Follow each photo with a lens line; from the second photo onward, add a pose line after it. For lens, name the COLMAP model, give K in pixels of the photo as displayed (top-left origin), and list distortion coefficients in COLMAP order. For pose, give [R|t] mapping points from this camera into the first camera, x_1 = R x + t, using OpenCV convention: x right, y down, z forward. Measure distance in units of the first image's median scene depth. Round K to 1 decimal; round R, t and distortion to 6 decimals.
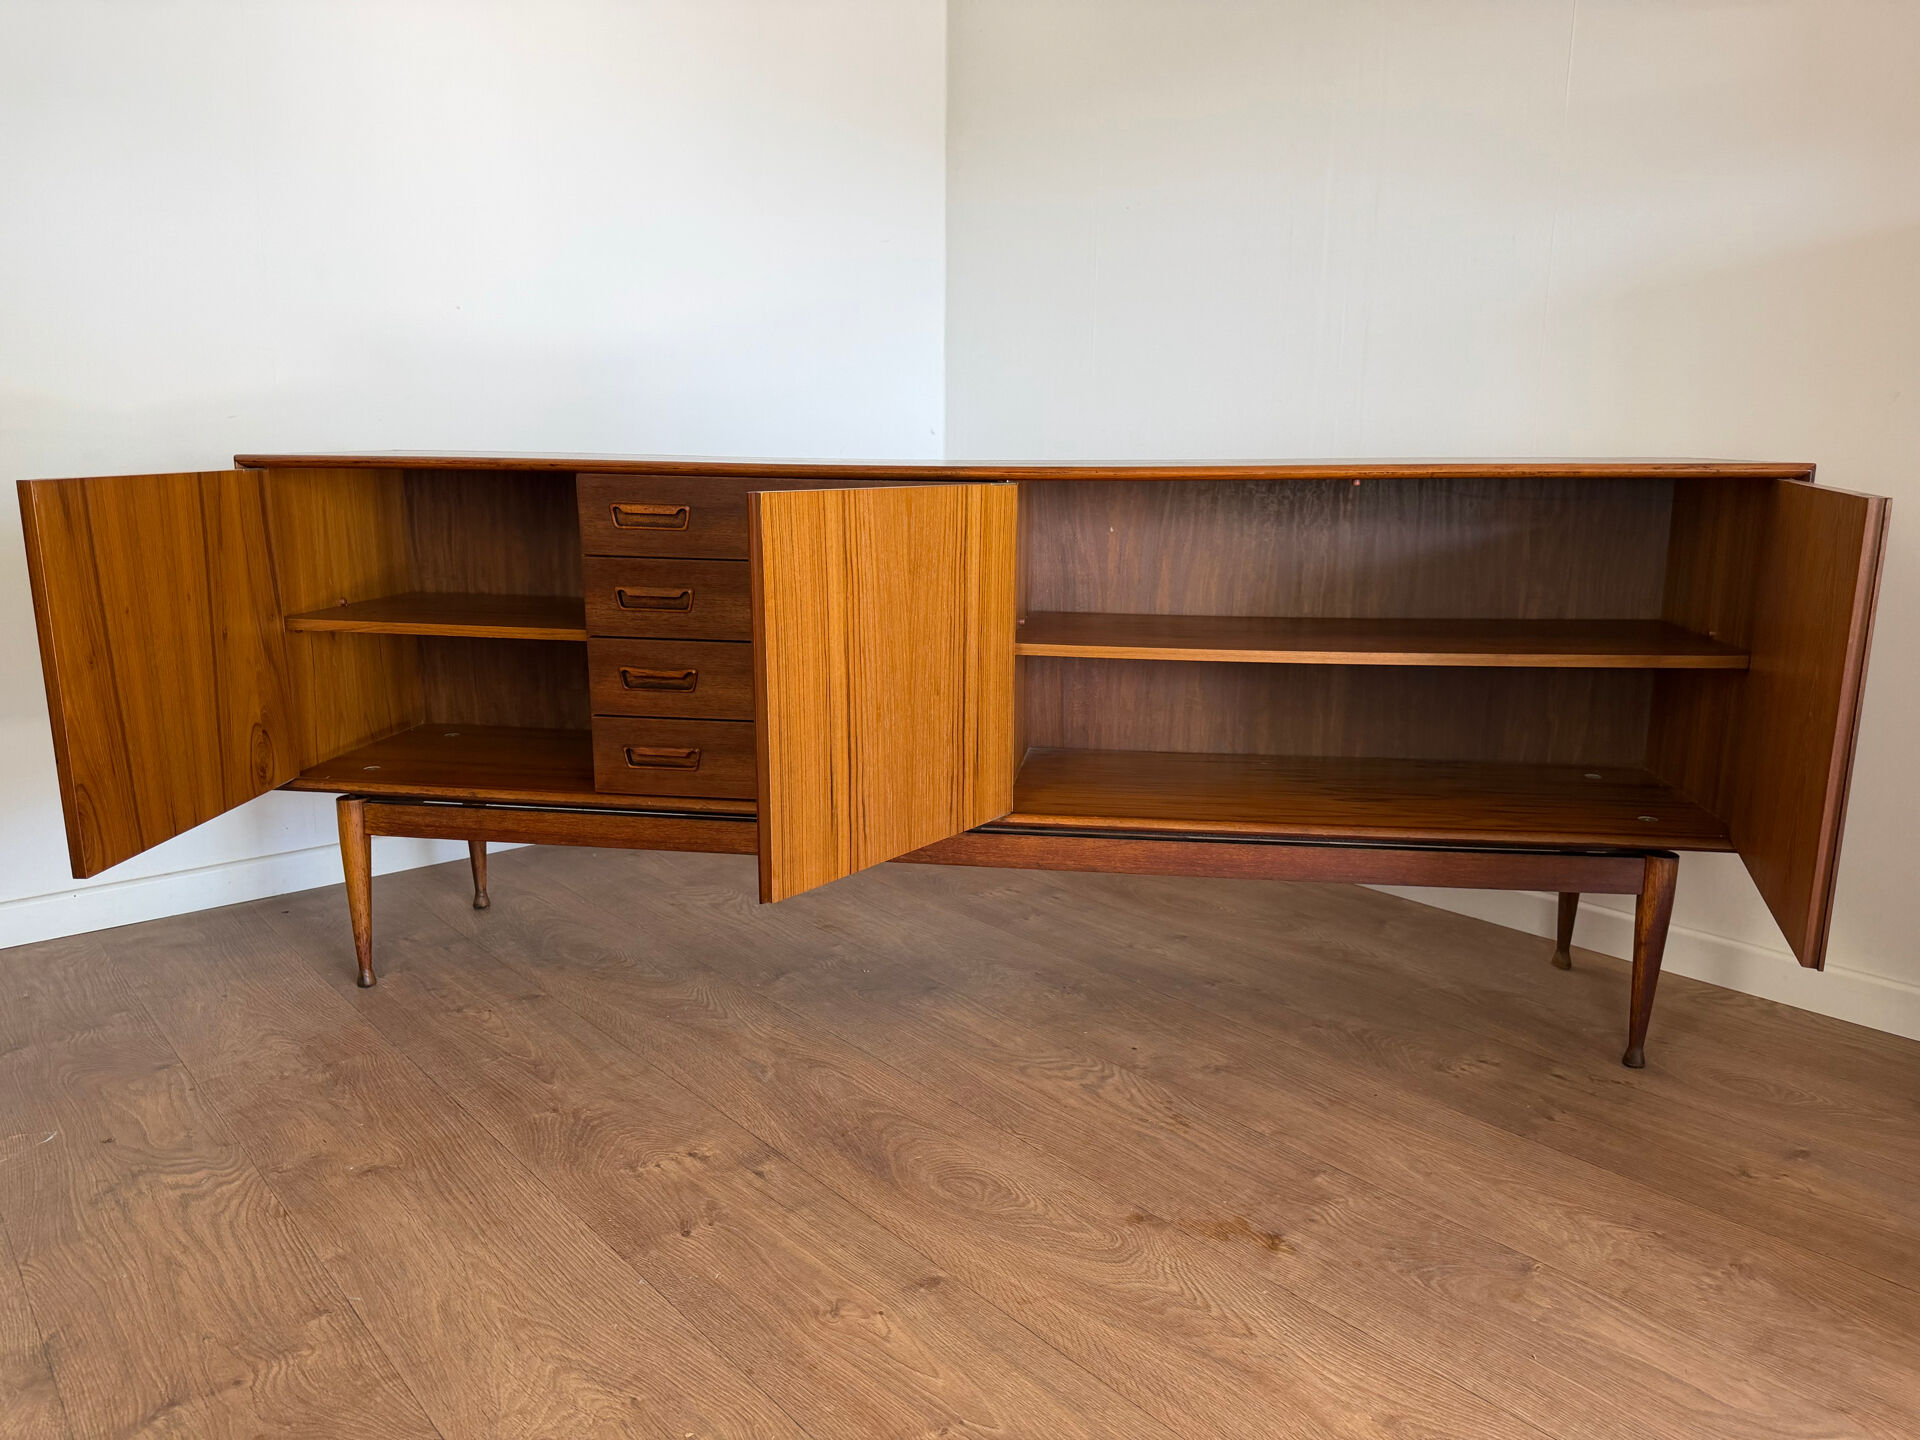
lens RADIAL K [[1368.9, 0, 959.2], [0, 1368.9, 726.5], [0, 0, 1]] dist [0.055784, -0.077442]
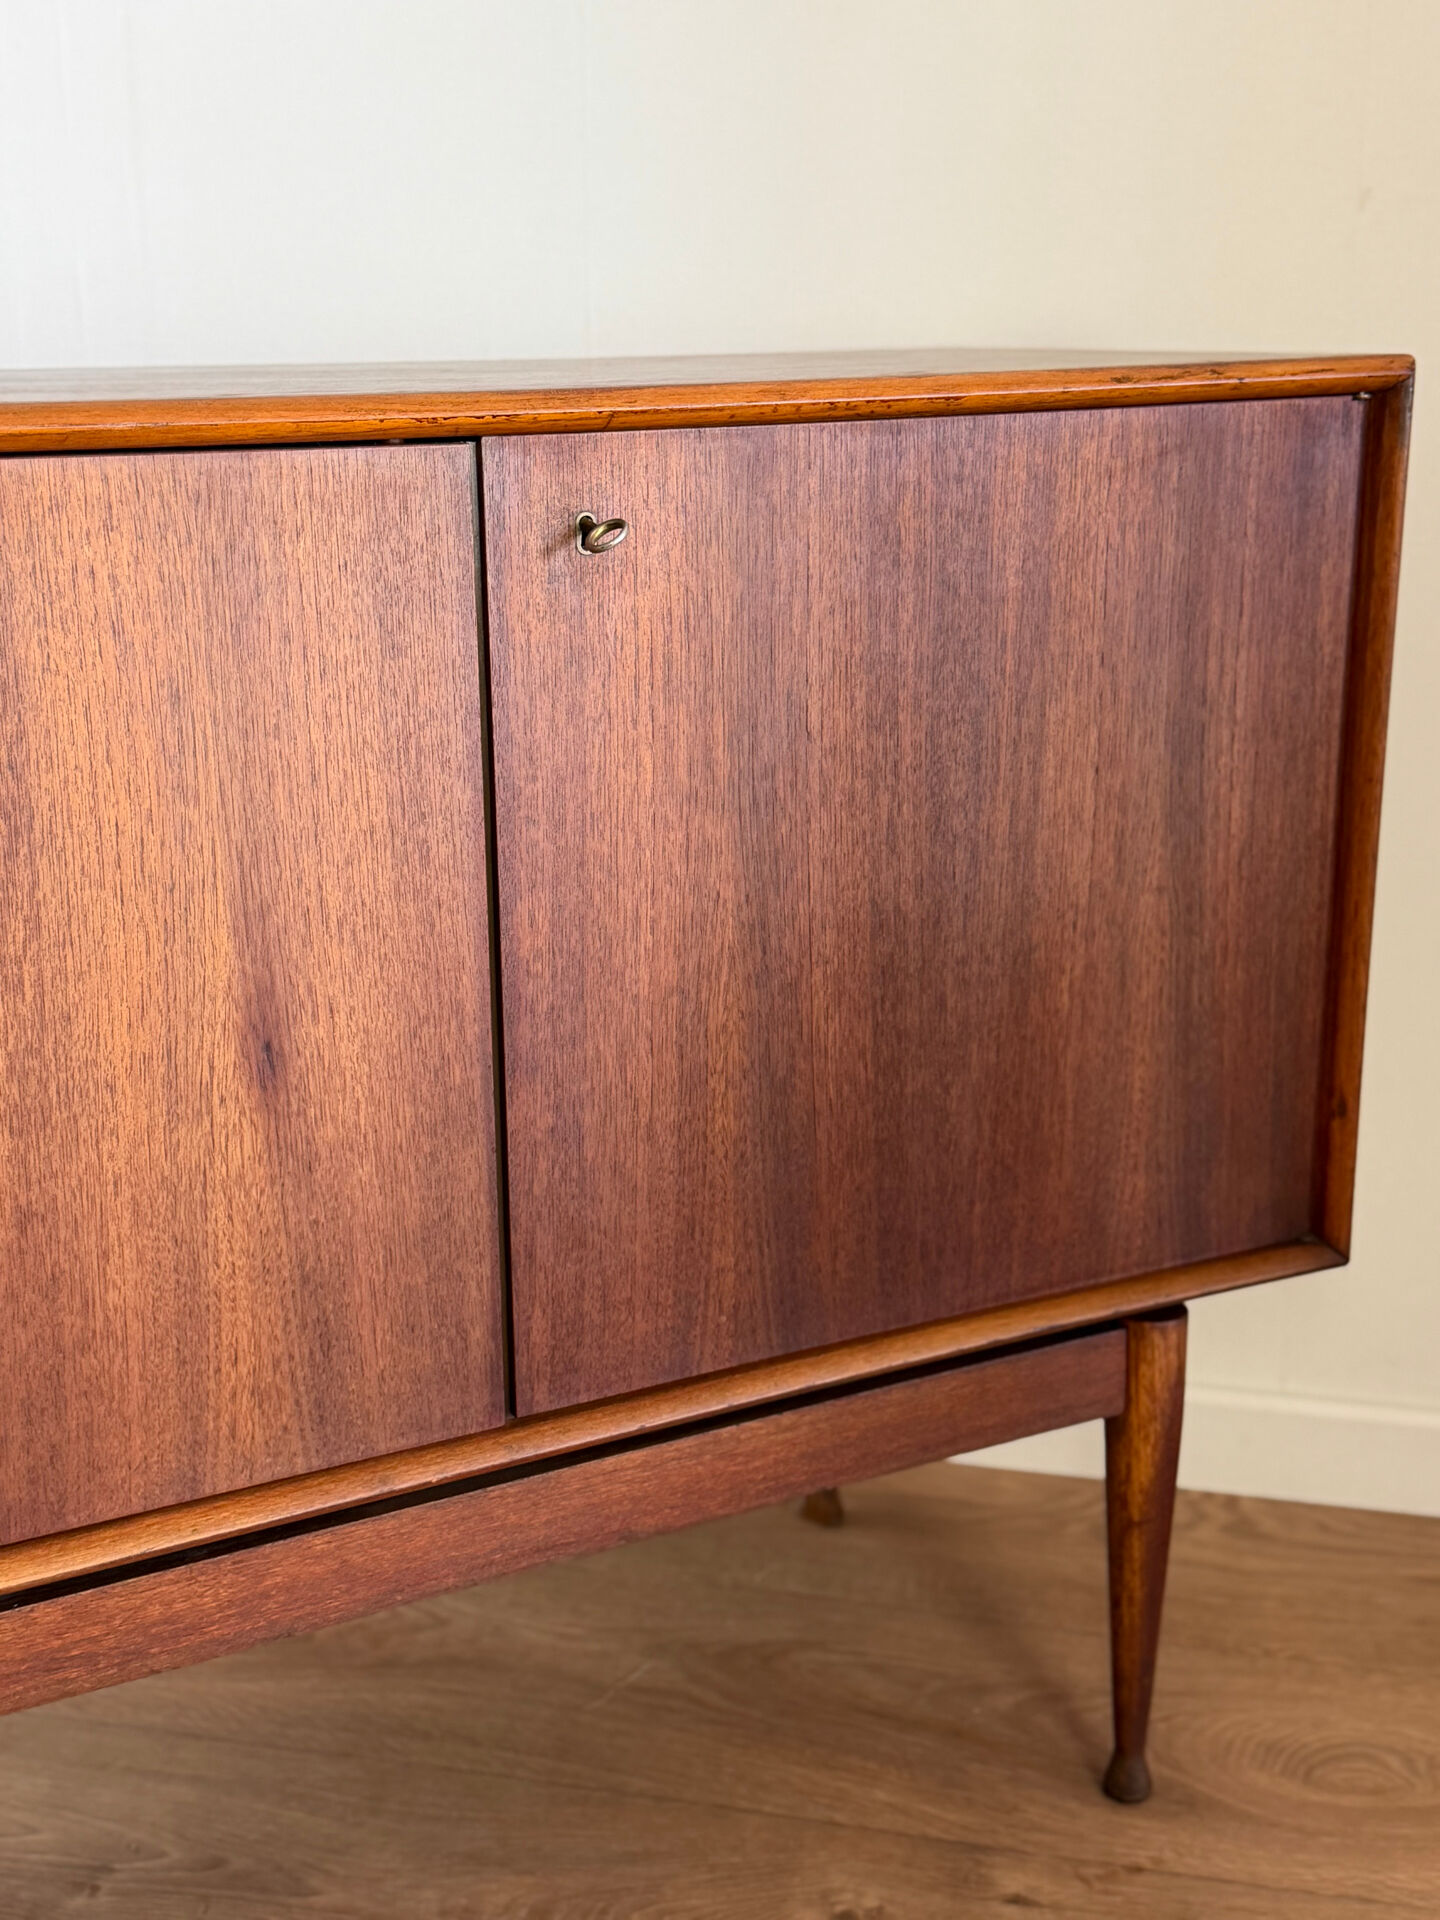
lens RADIAL K [[2377.4, 0, 675.7], [0, 2377.4, 975.5], [0, 0, 1]] dist [0.106209, 0.000000]
pose [[0.823345, -0.165802, 0.542782, 0.011319], [0.133281, 0.986116, 0.099053, -0.094271], [-0.551670, -0.009213, 0.834012, 0.452651]]
